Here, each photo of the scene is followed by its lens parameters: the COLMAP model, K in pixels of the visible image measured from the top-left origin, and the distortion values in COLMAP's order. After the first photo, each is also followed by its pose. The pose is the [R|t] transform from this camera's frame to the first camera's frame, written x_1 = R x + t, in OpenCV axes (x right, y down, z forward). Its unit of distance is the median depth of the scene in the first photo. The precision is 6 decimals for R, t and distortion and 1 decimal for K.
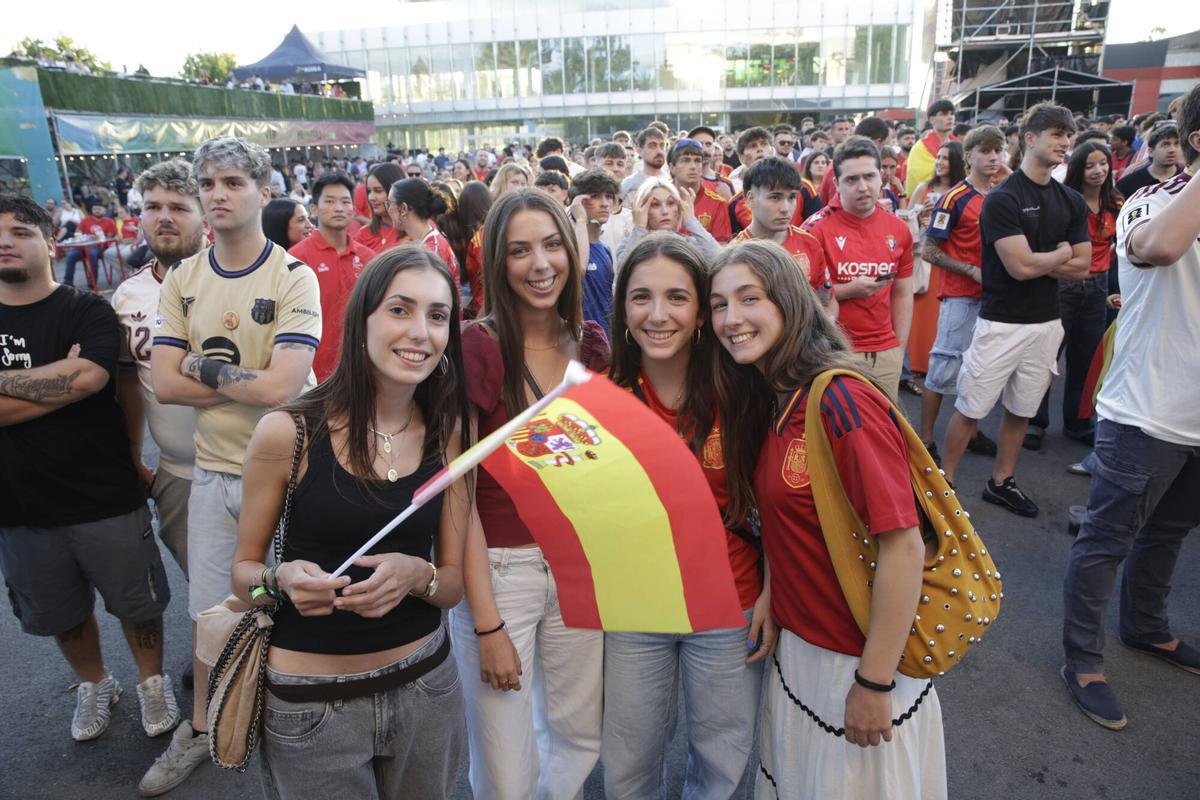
lens RADIAL K [[804.1, 0, 592.2], [0, 804.1, 399.3], [0, 0, 1]] dist [-0.116859, 0.085227]
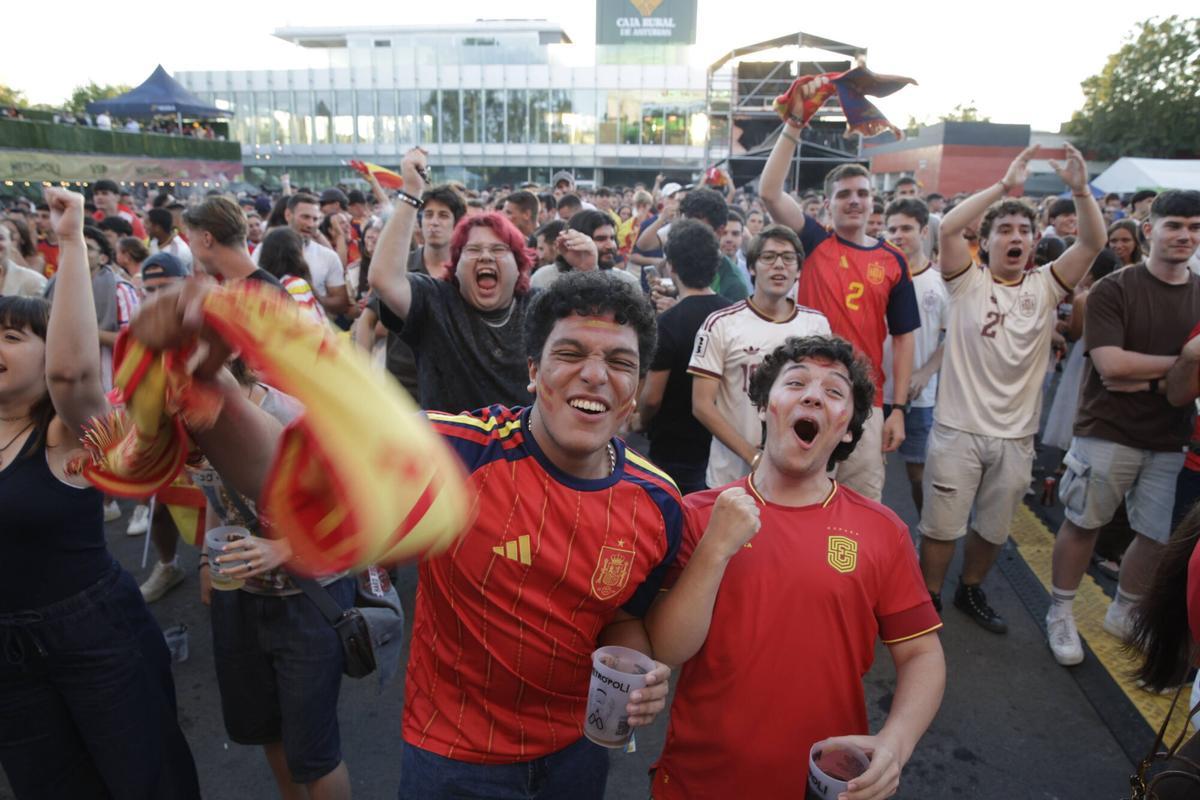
lens RADIAL K [[804.1, 0, 592.2], [0, 804.1, 399.3], [0, 0, 1]] dist [-0.116859, 0.085227]
pose [[0.998422, 0.043020, 0.036086, 0.166666], [-0.040921, 0.997534, -0.057019, -0.006944], [-0.038449, 0.055452, 0.997721, -0.011345]]
